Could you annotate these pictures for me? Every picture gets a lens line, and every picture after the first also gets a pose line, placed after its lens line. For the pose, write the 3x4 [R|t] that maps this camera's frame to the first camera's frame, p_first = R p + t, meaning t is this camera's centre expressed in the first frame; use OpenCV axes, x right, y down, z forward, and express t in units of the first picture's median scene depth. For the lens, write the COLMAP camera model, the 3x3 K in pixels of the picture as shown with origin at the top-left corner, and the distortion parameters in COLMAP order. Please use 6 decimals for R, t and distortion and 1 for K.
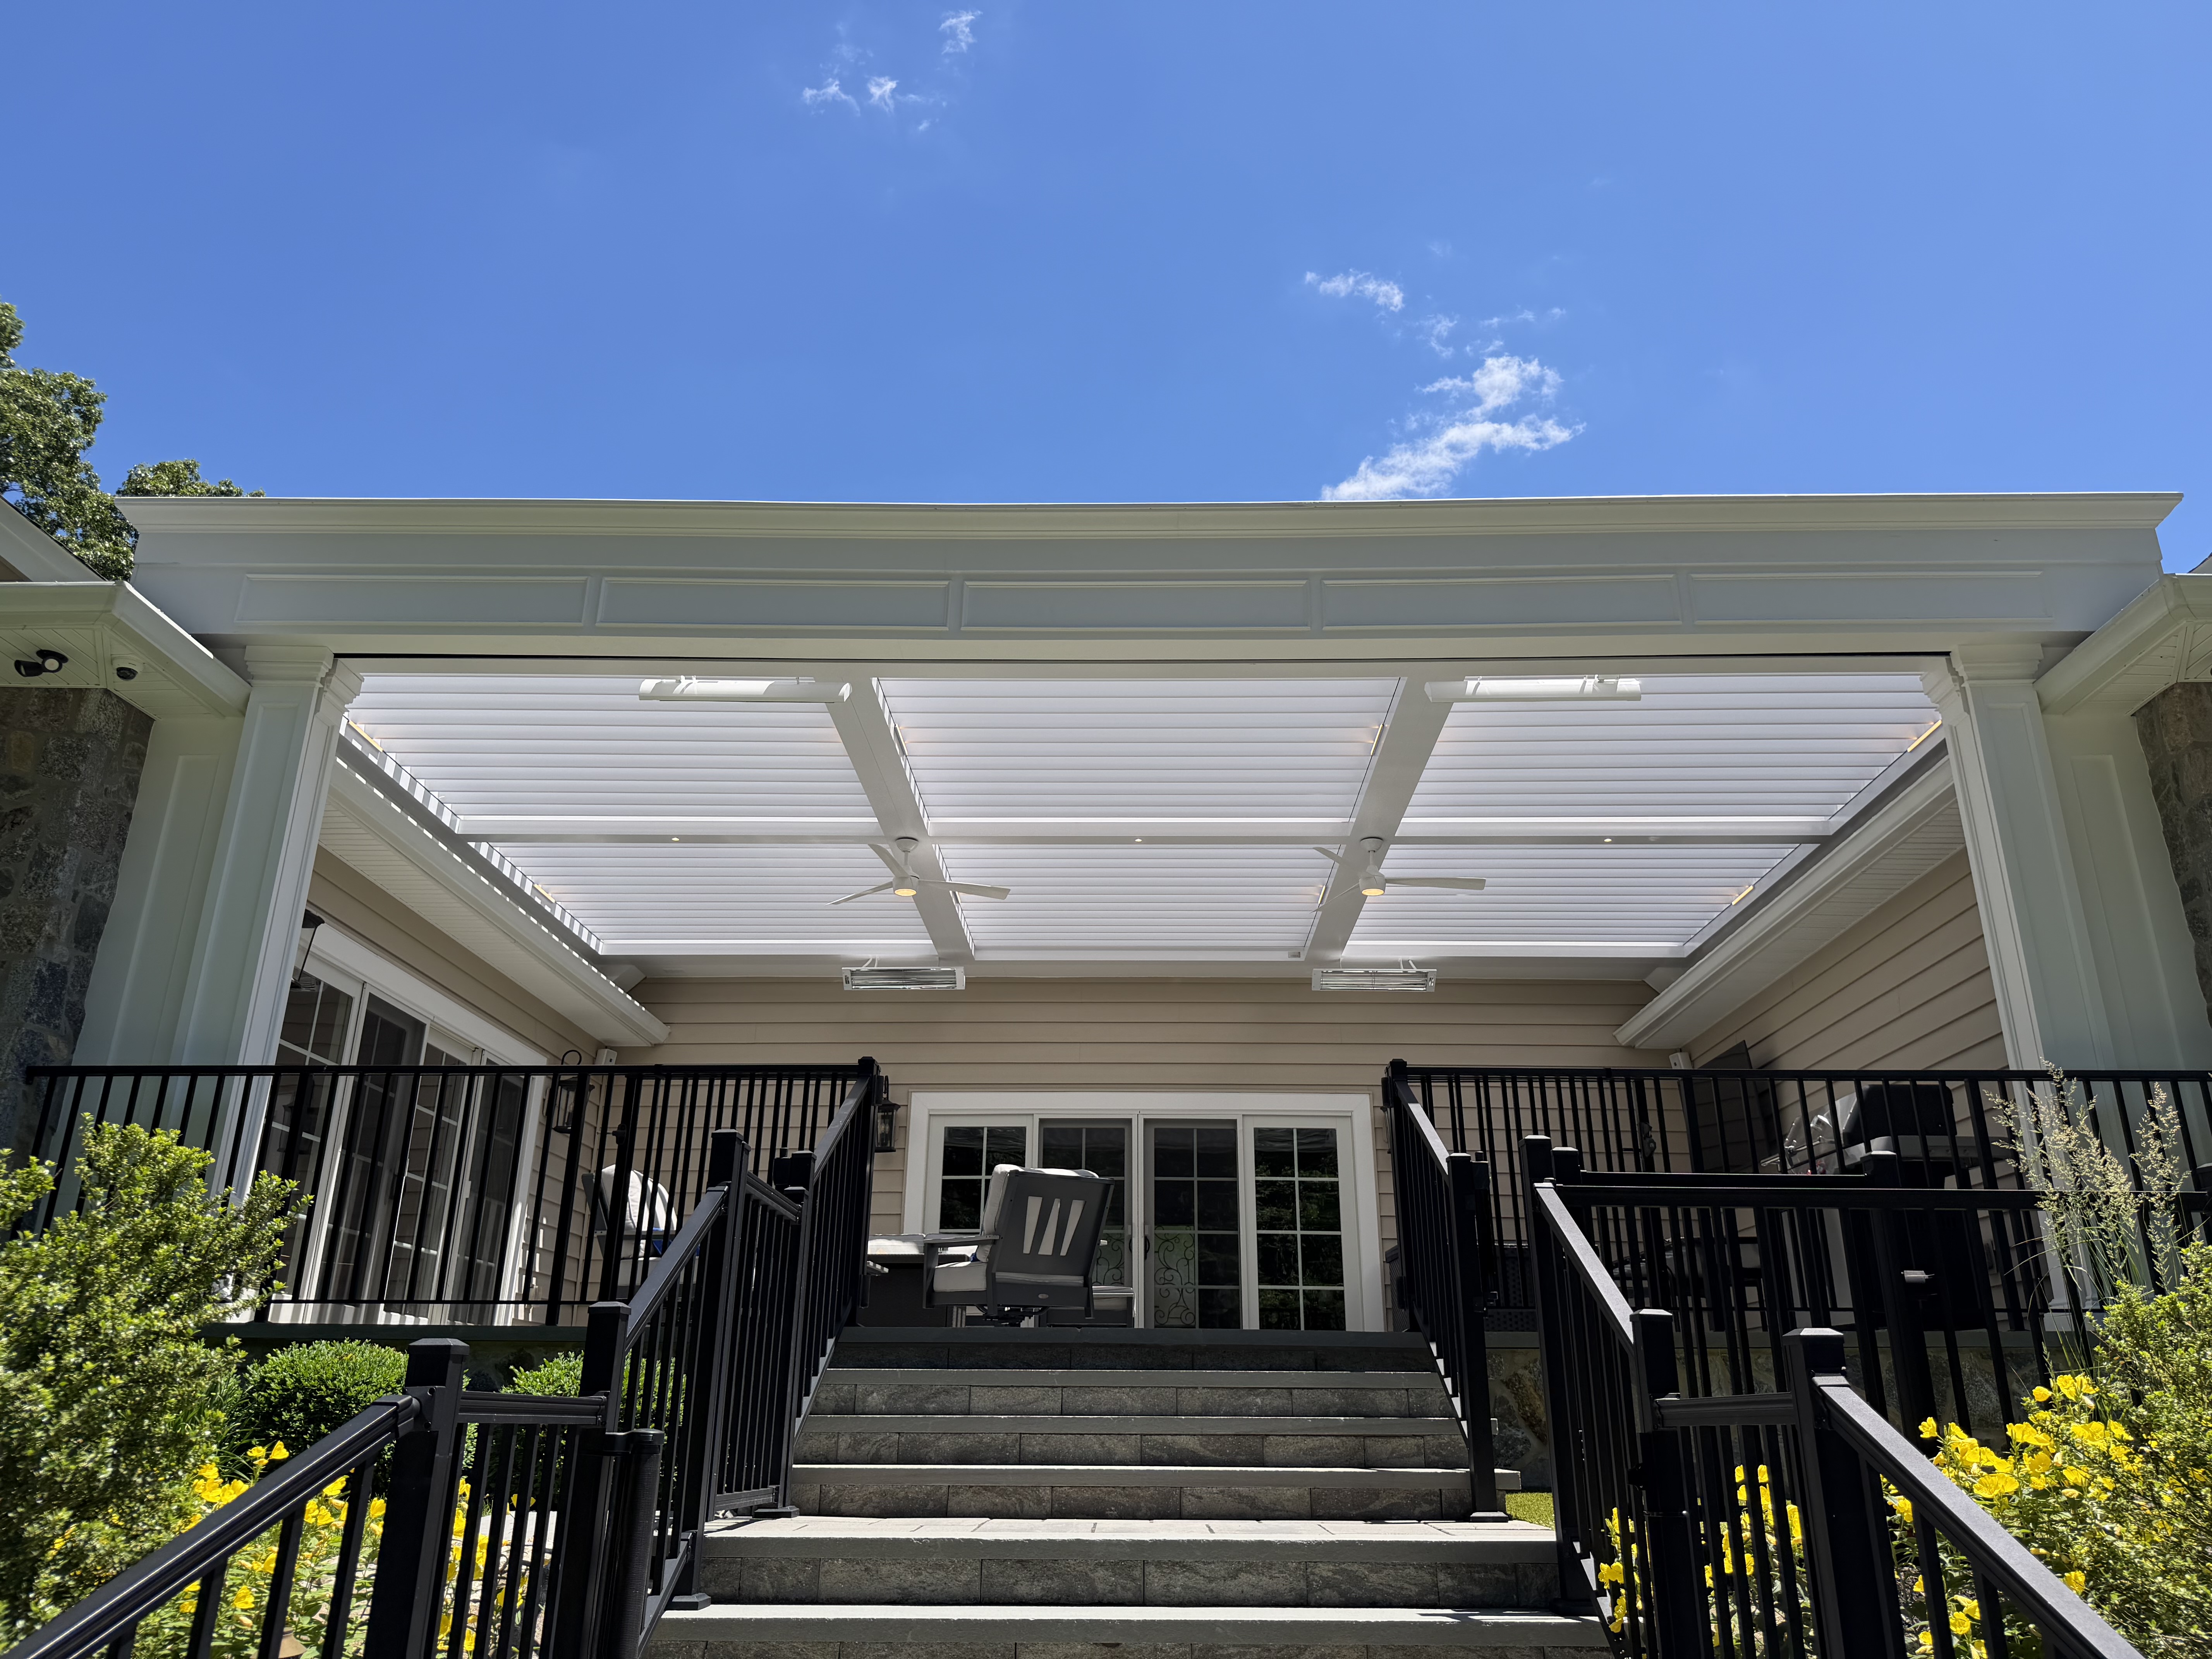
lens RADIAL K [[1575.4, 0, 1124.4], [0, 1575.4, 839.7], [0, 0, 1]] dist [0.031597, -0.033598]
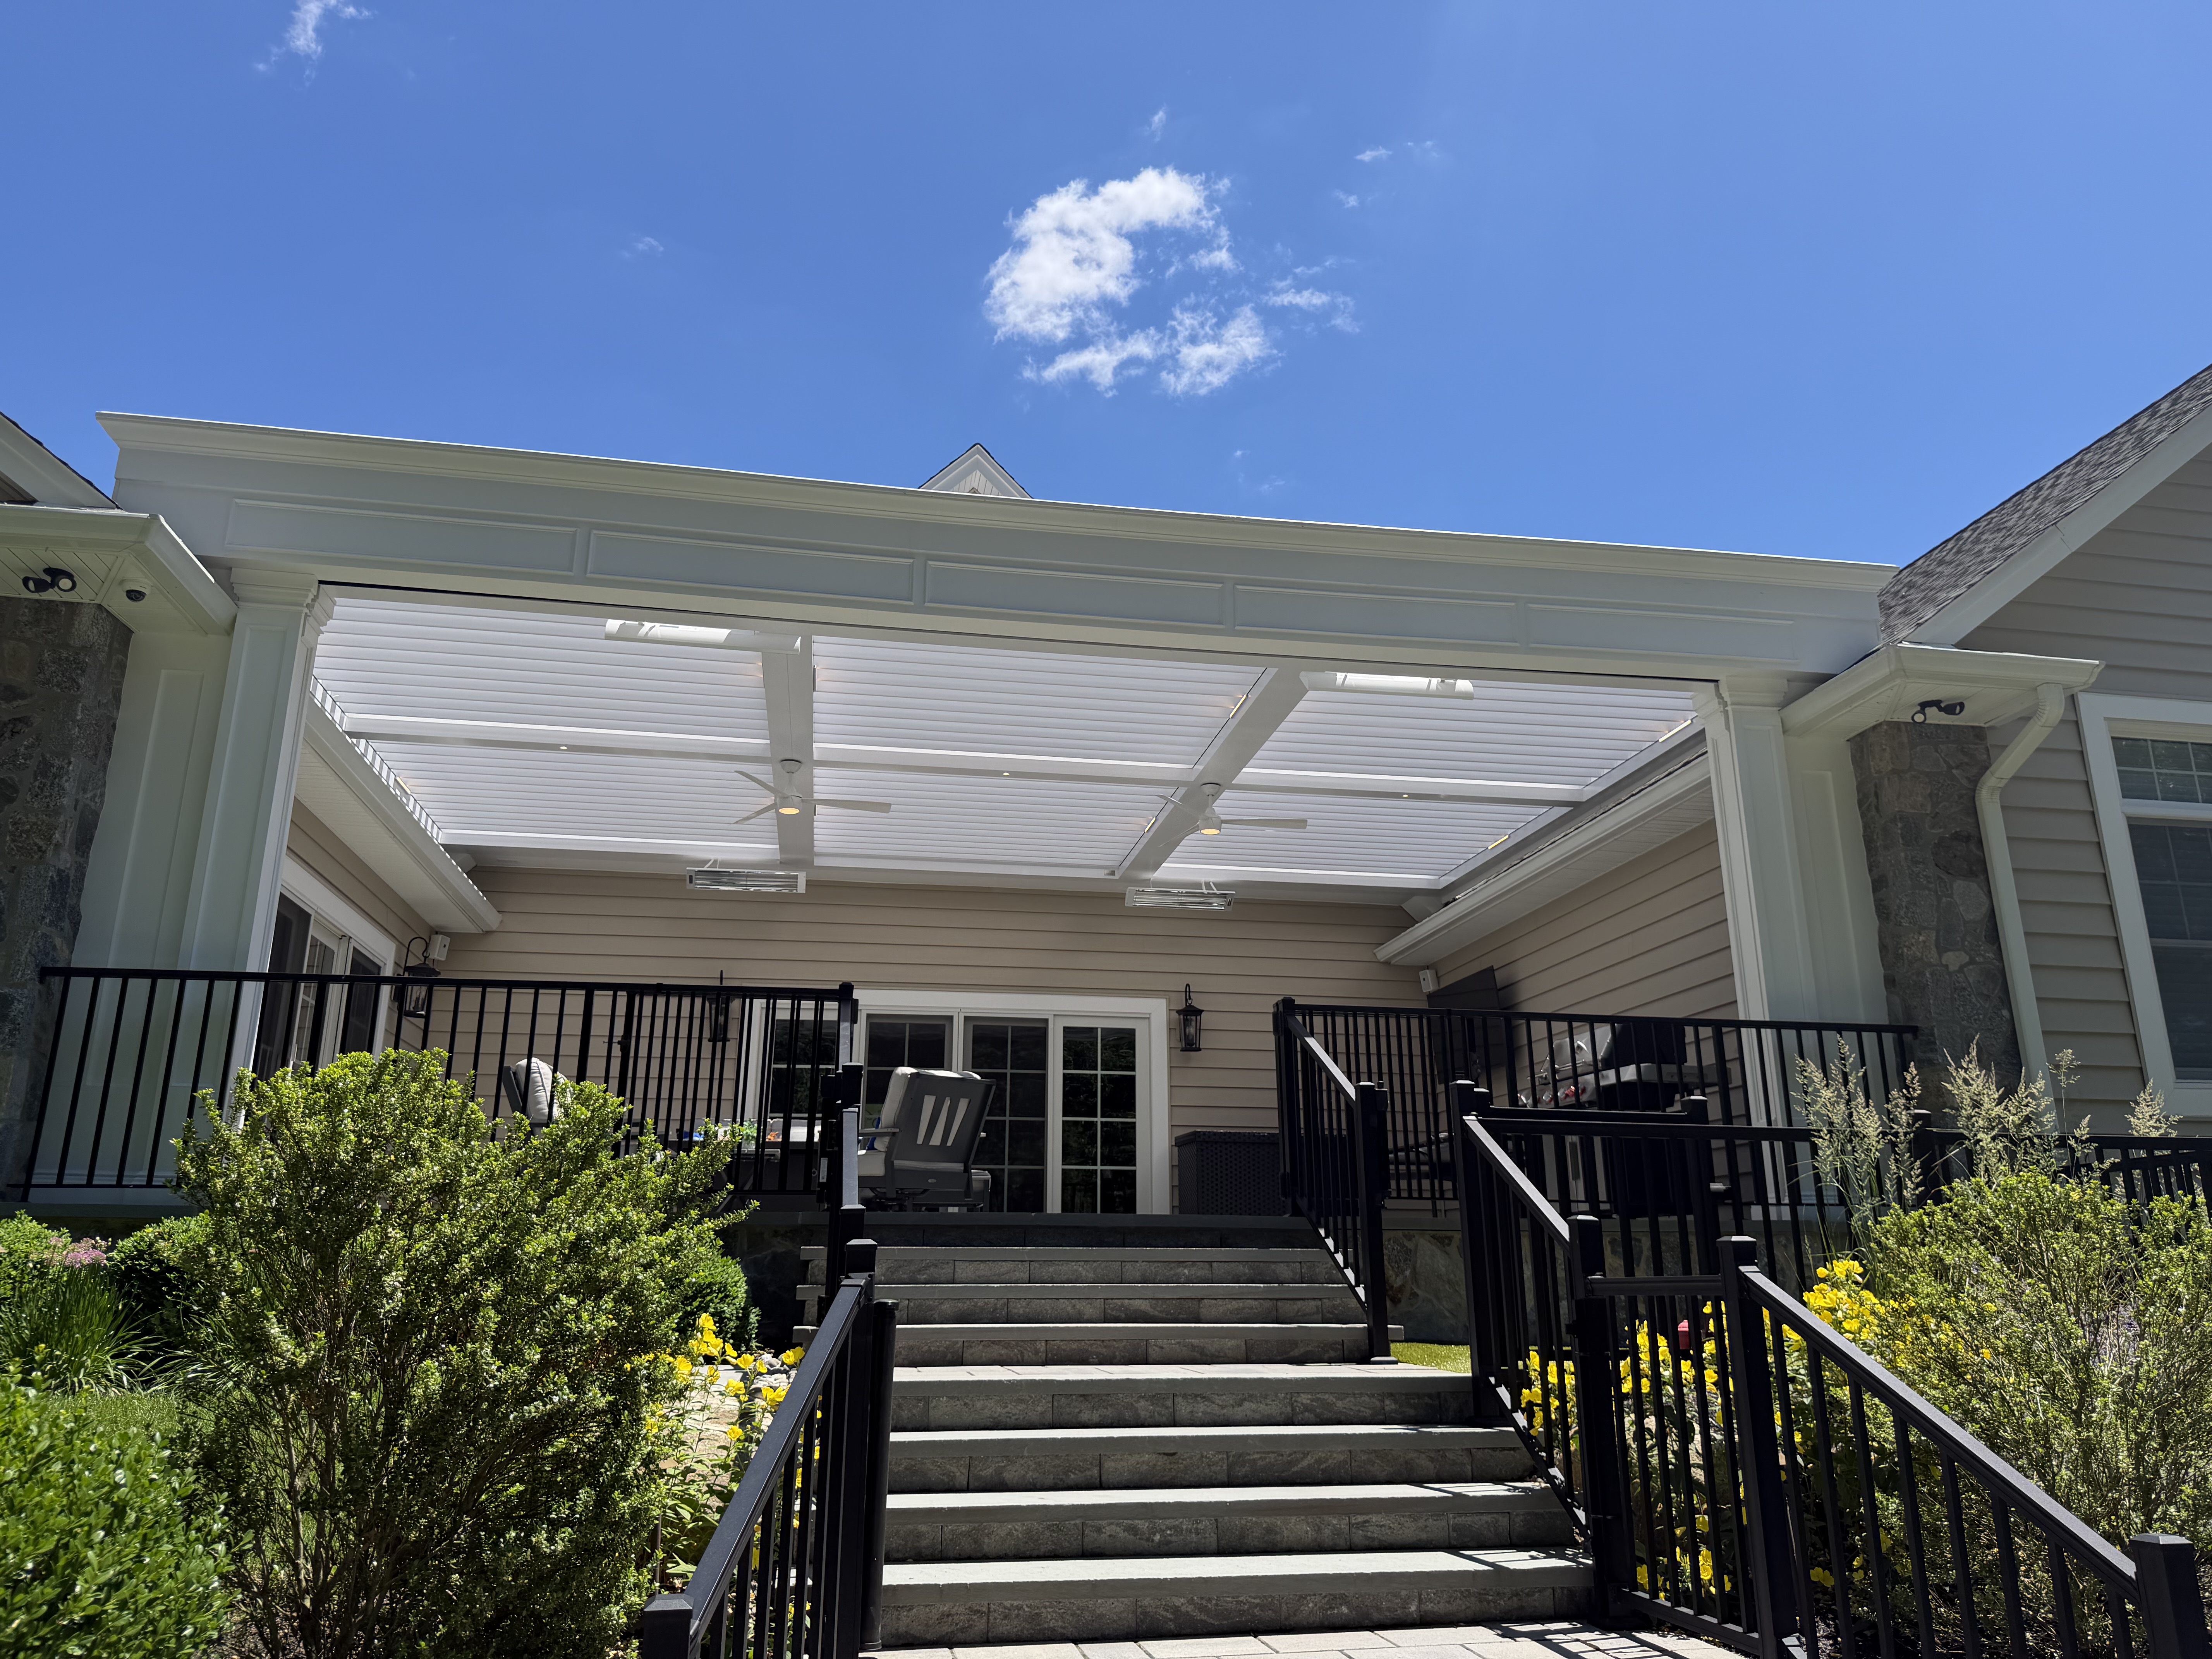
lens RADIAL K [[1556.6, 0, 1106.0], [0, 1556.6, 829.5], [0, 0, 1]] dist [0.085799, -0.113476]
pose [[0.982424, 0.047982, 0.180390, -0.171871], [-0.060901, 0.995908, 0.066771, -0.056419], [-0.176448, -0.076583, 0.981326, -0.138520]]
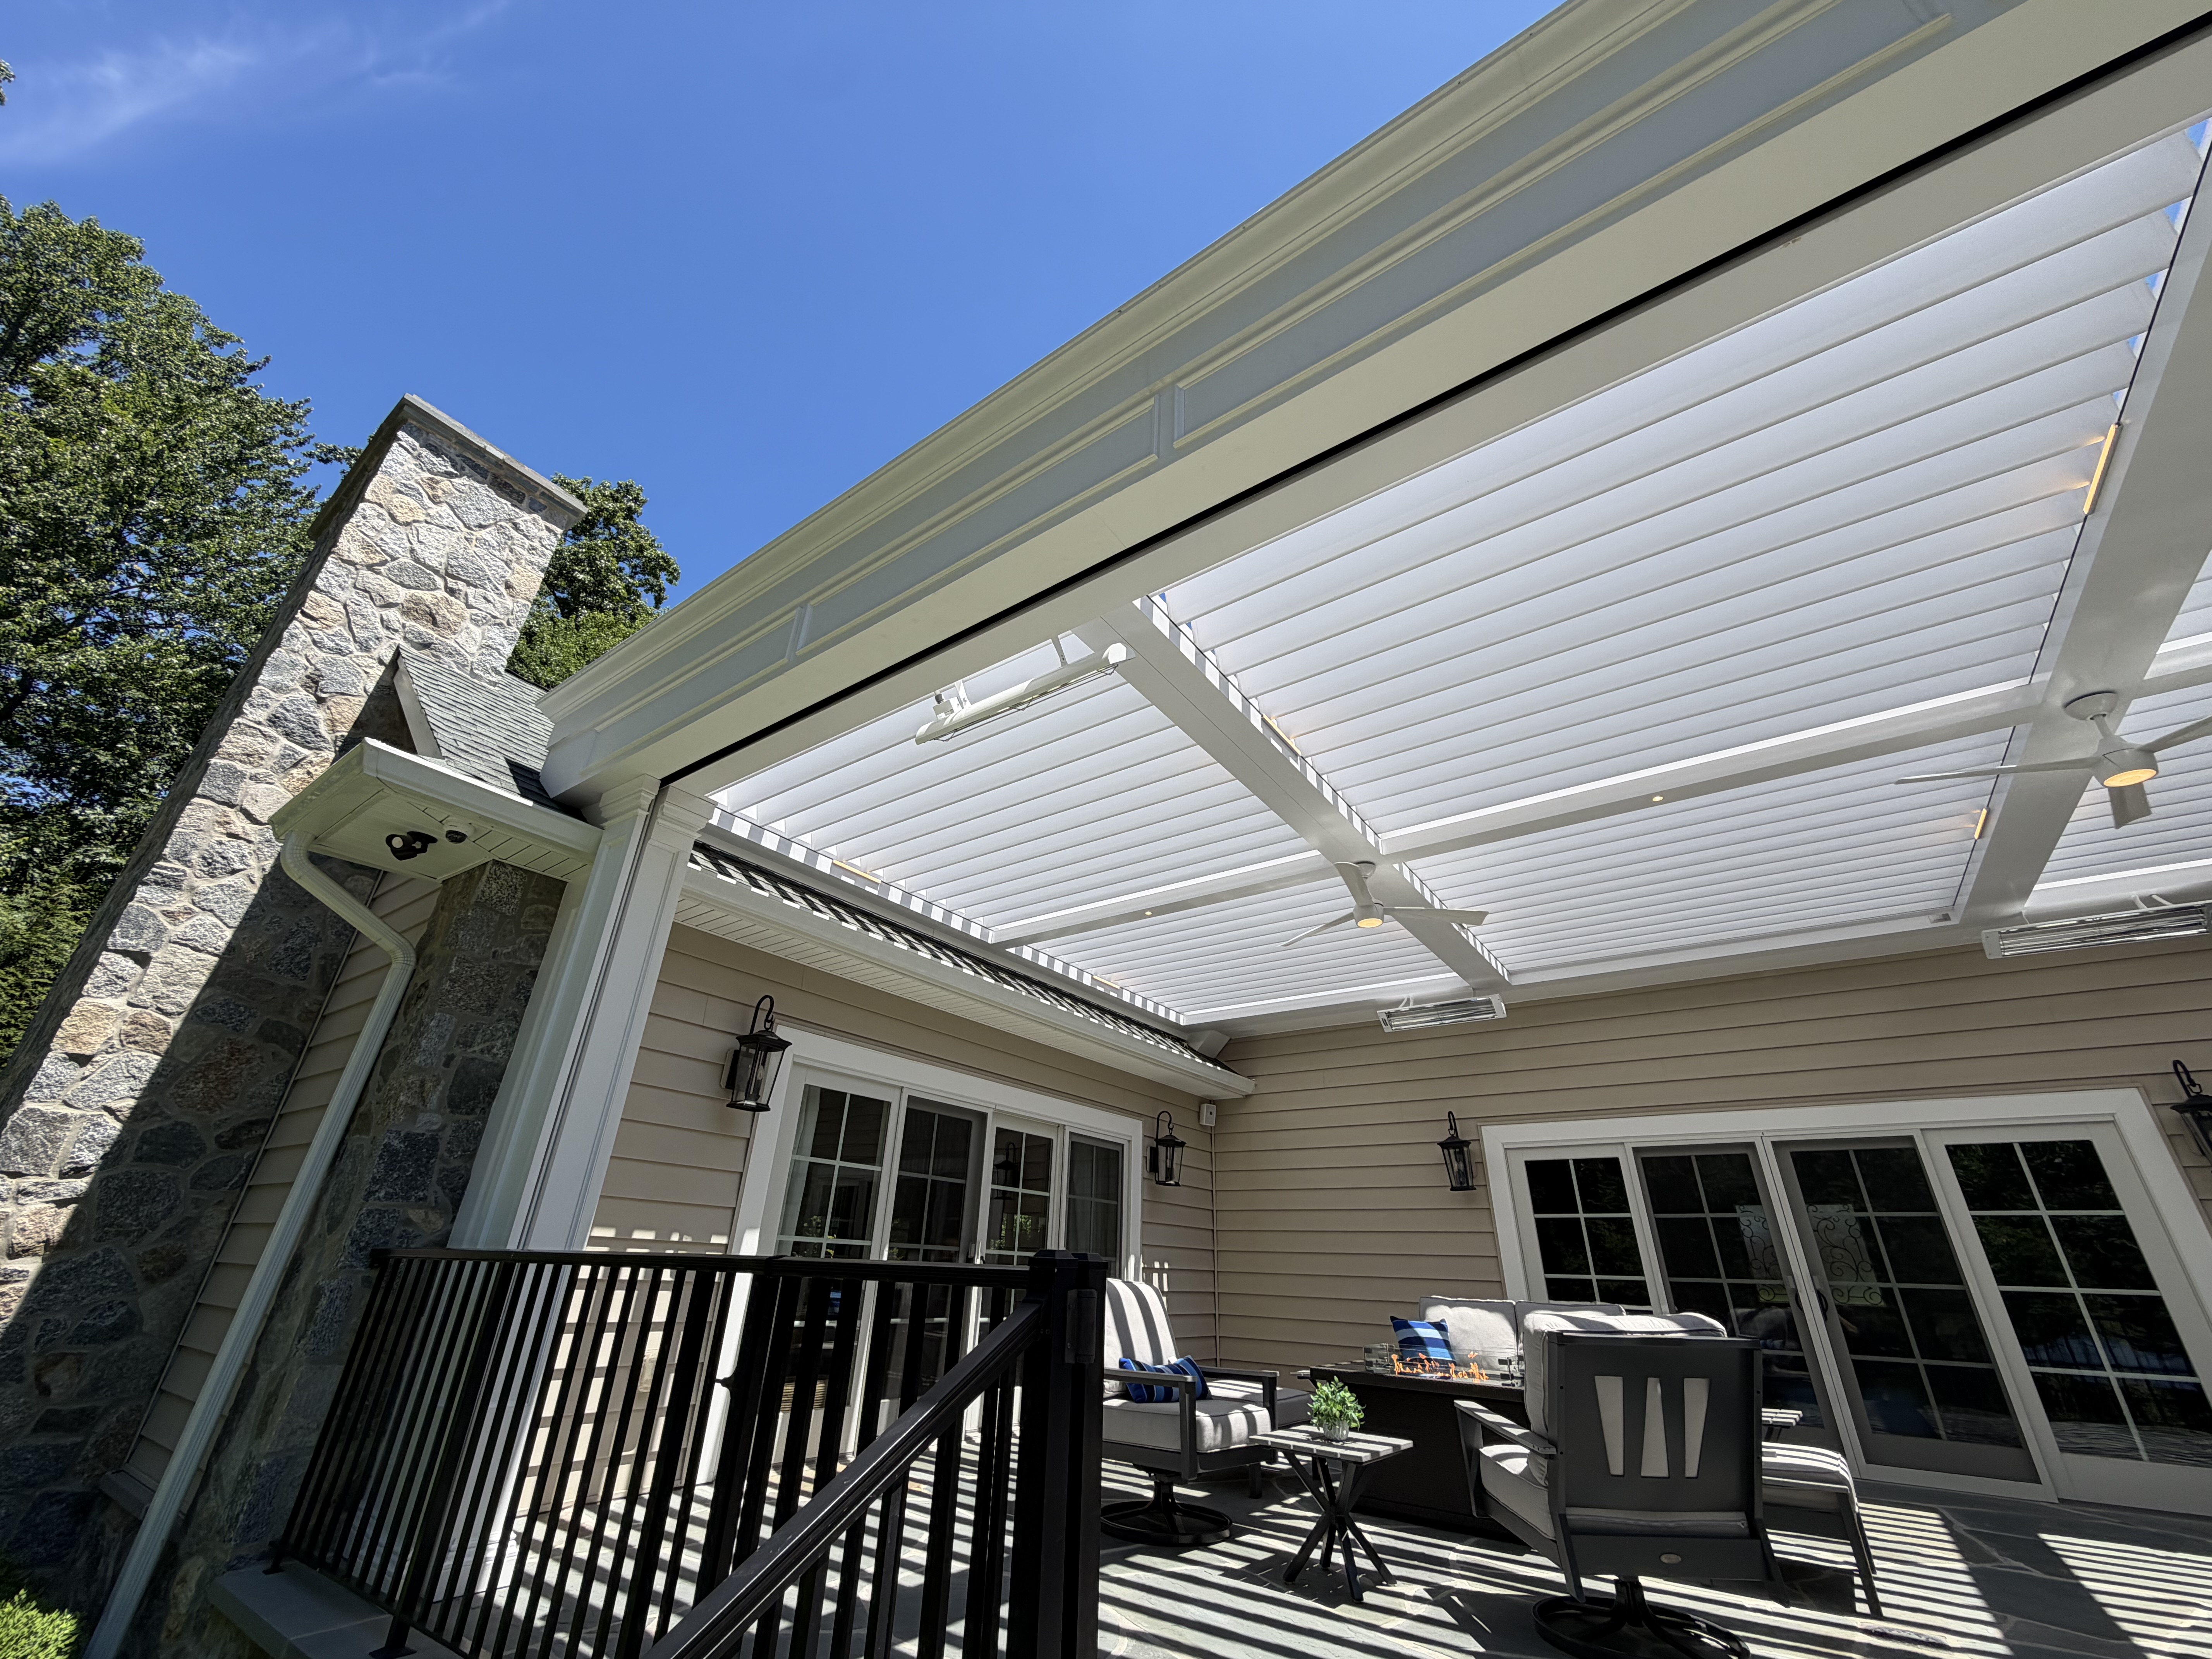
lens RADIAL K [[884.8, 0, 1098.3], [0, 884.8, 831.0], [0, 0, 1]] dist [0.001737, 0.000243]
pose [[0.815796, -0.239978, -0.526200, 0.013718], [0.174539, 0.969584, -0.171590, 0.059749], [0.551373, 0.048140, 0.832869, 0.711918]]
